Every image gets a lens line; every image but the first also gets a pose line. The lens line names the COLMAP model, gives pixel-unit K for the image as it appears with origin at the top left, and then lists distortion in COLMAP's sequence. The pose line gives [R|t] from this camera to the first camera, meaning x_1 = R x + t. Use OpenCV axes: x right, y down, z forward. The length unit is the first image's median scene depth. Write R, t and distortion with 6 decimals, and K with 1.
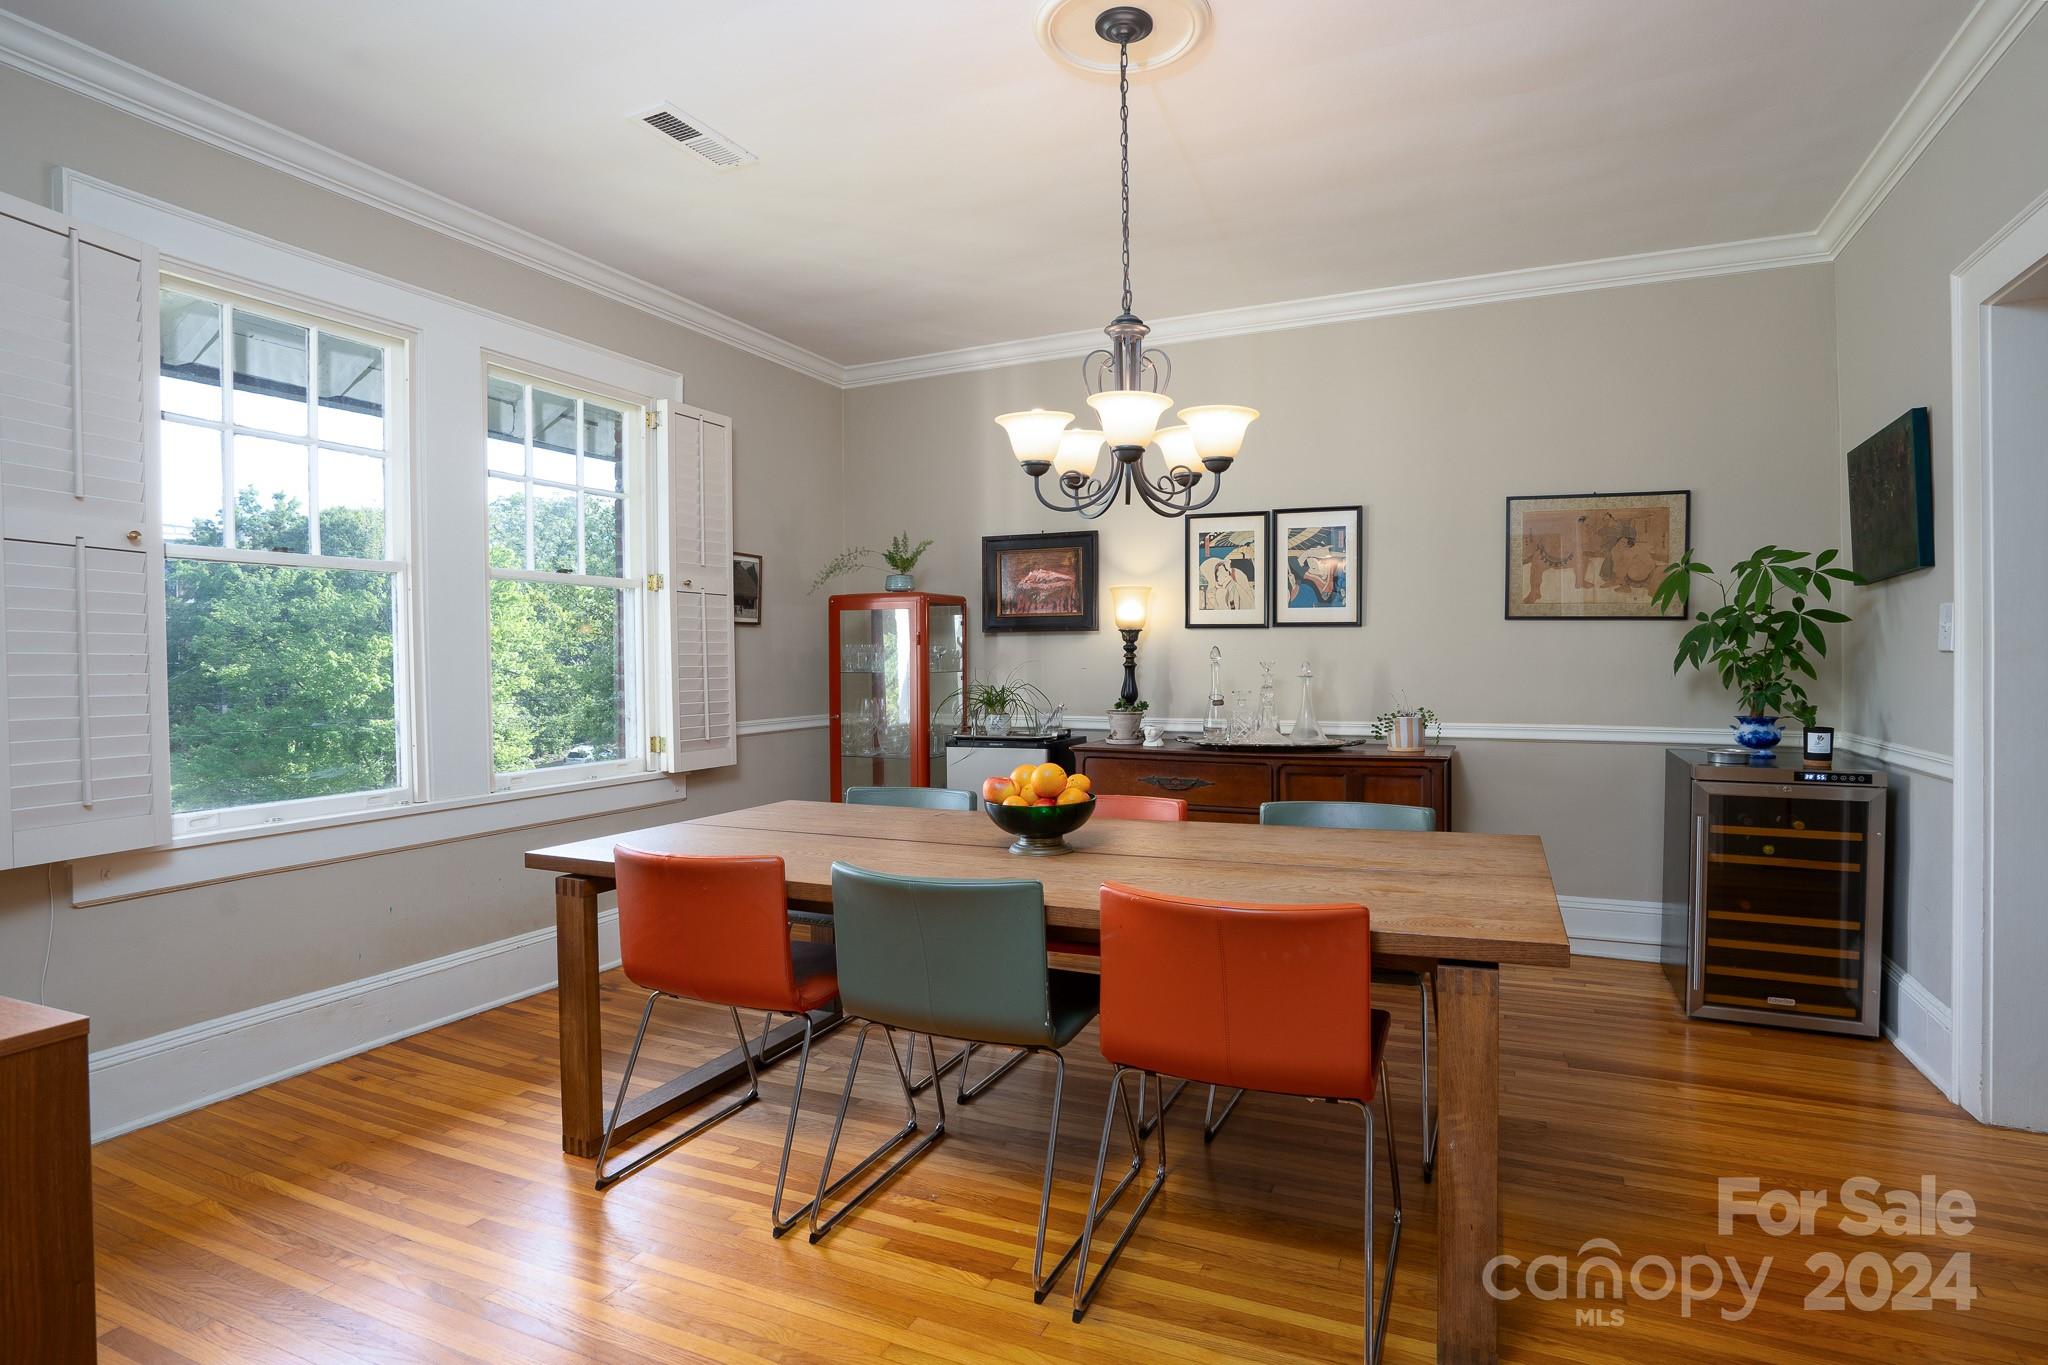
lens RADIAL K [[978.3, 0, 1024.0], [0, 978.3, 682.5], [0, 0, 1]] dist [-0.001098, -0.000046]
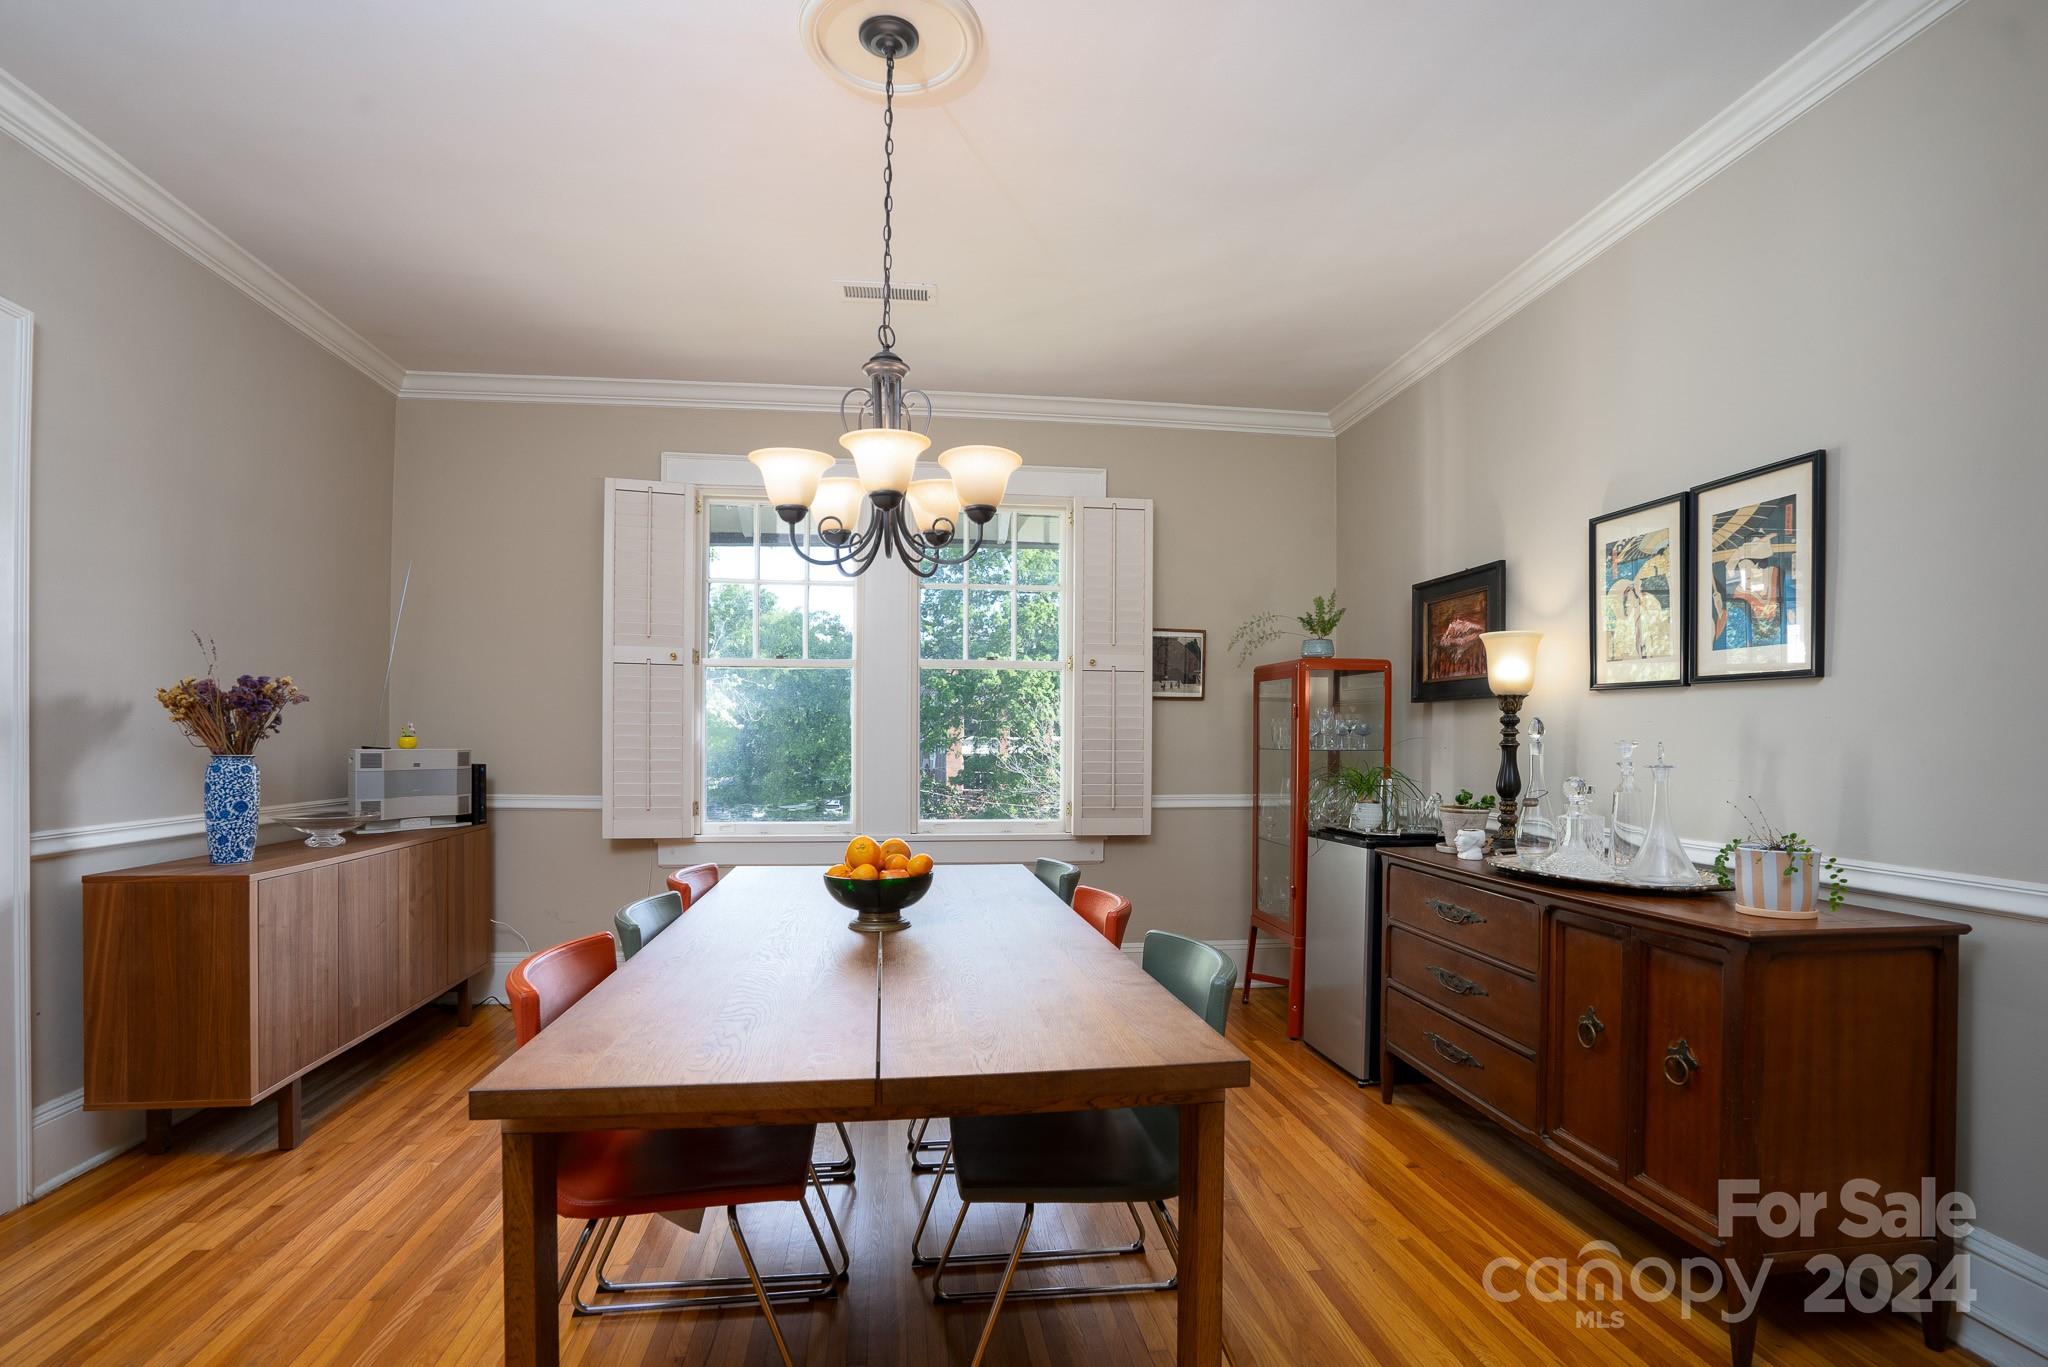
lens RADIAL K [[973.7, 0, 988.4], [0, 973.7, 740.4], [0, 0, 1]] dist [-0.003059, -0.000190]
pose [[0.566124, 0.013683, -0.824206, 0.478391], [-0.036137, 0.999313, -0.008231, -0.002222], [0.823528, 0.034444, 0.566230, 0.301520]]
